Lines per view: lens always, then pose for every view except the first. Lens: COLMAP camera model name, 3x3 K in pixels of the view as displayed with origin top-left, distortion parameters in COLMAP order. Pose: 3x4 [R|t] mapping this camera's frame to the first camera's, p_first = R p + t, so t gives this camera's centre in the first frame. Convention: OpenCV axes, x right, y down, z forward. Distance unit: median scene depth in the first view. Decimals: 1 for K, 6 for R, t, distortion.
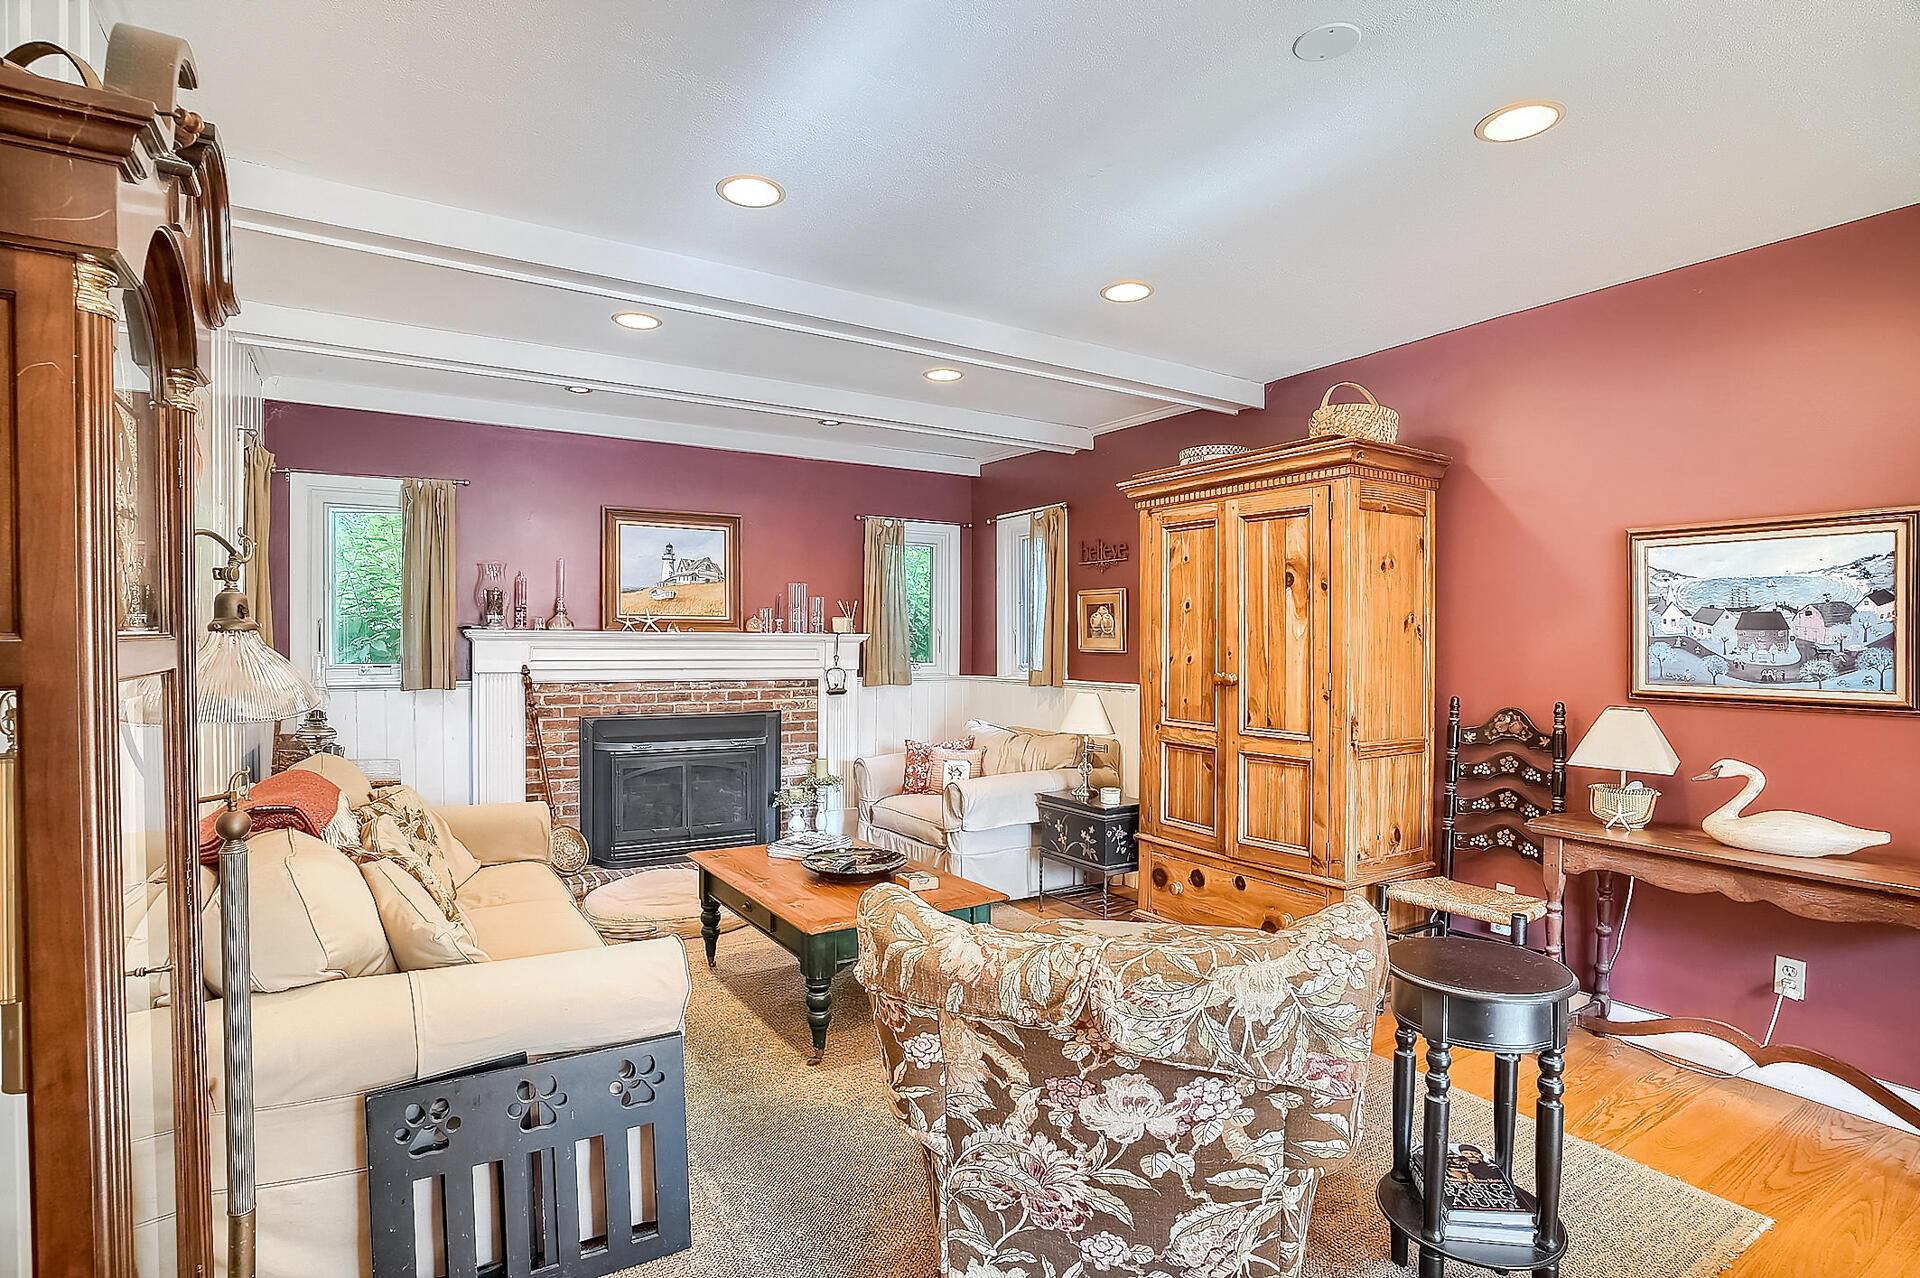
lens RADIAL K [[950.4, 0, 957.6], [0, 950.4, 652.2], [0, 0, 1]] dist [-0.032766, 0.009379]
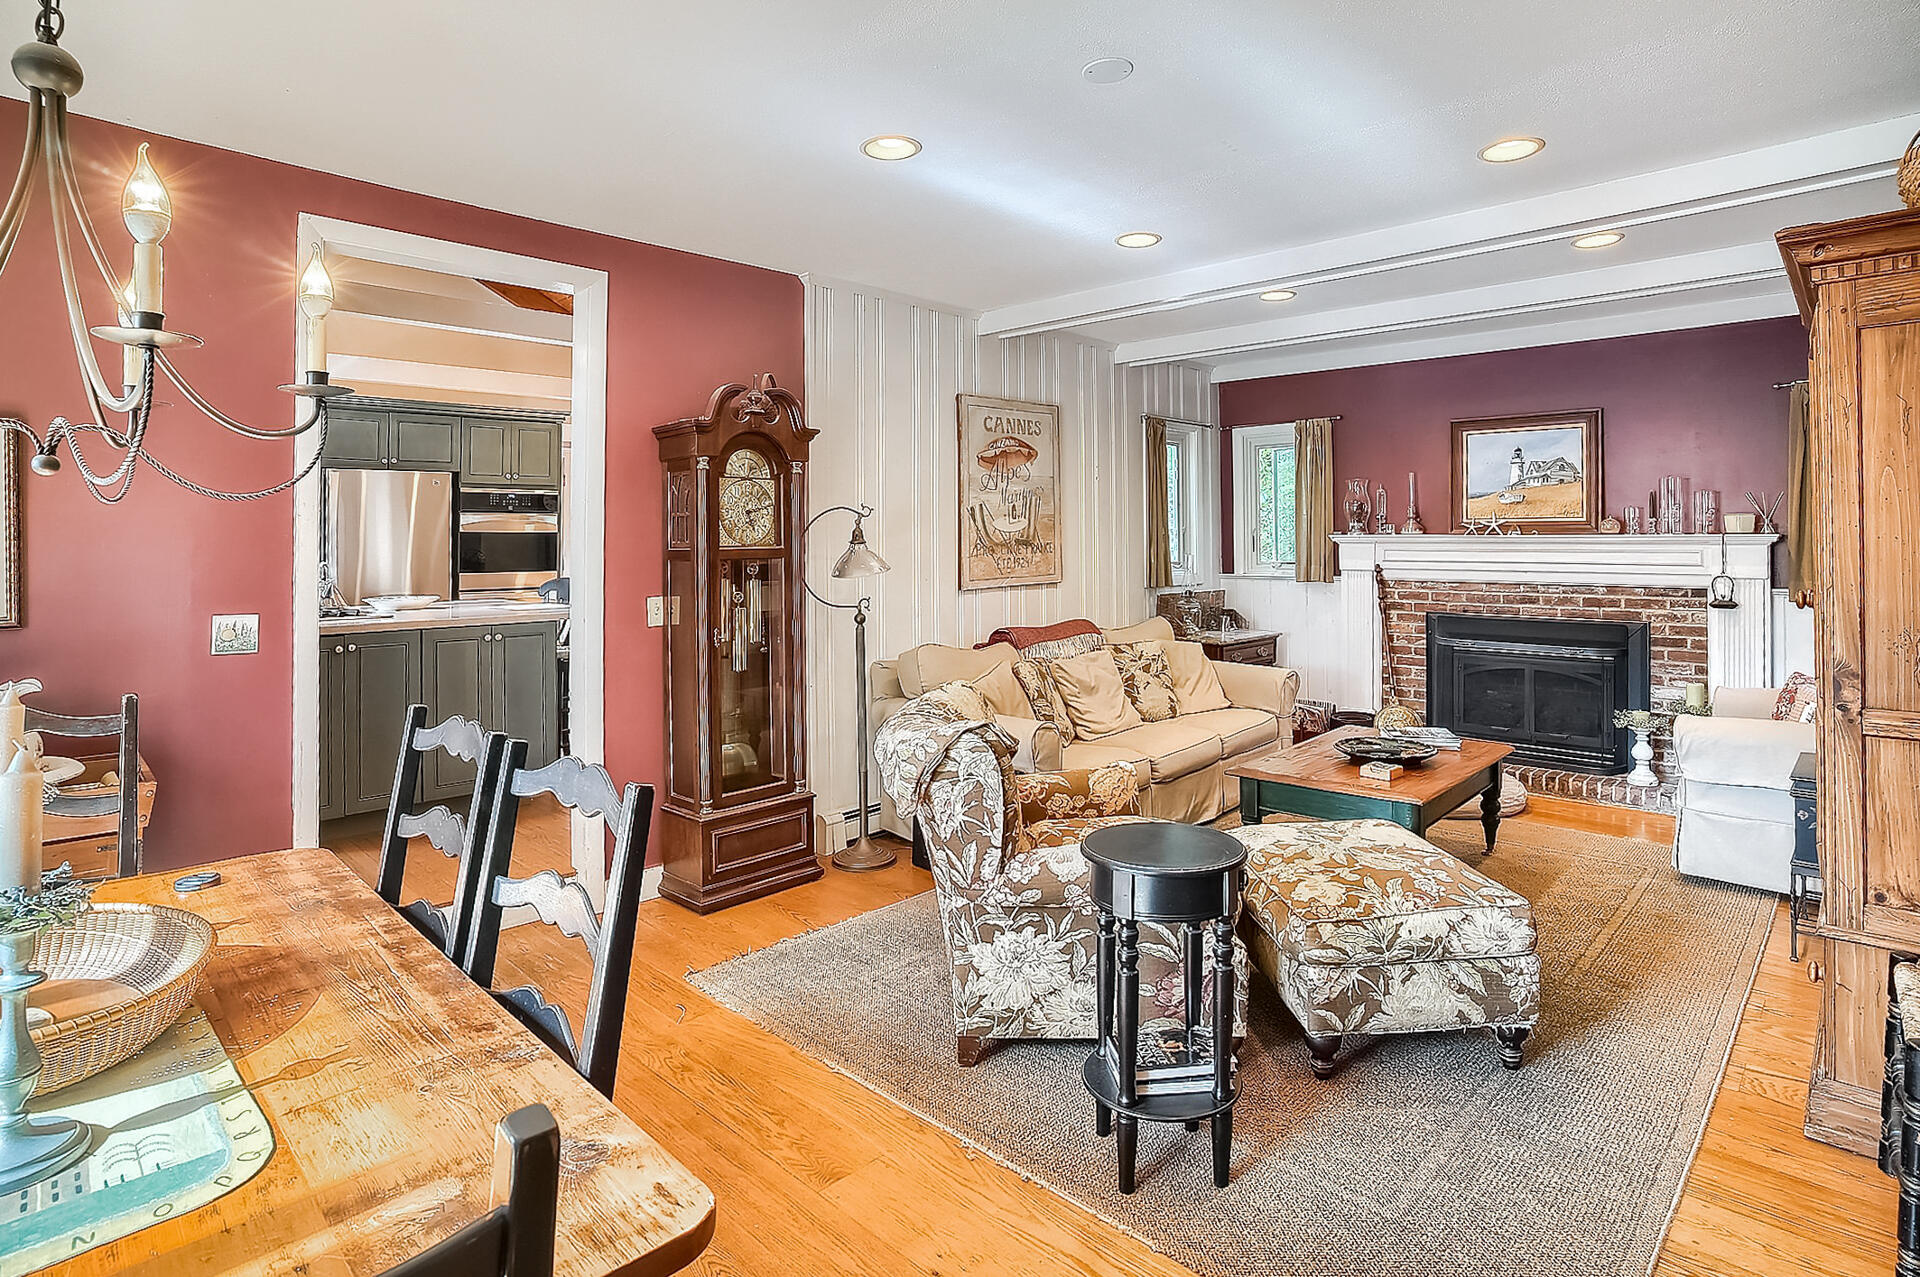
lens RADIAL K [[1002.2, 0, 960.3], [0, 1002.2, 537.6], [0, 0, 1]] dist [-0.002163, -0.000209]
pose [[0.285285, -0.010667, -0.958383, 0.548972], [-0.010175, 0.999848, -0.014157, 0.002749], [0.958389, 0.013790, 0.285133, 0.125698]]
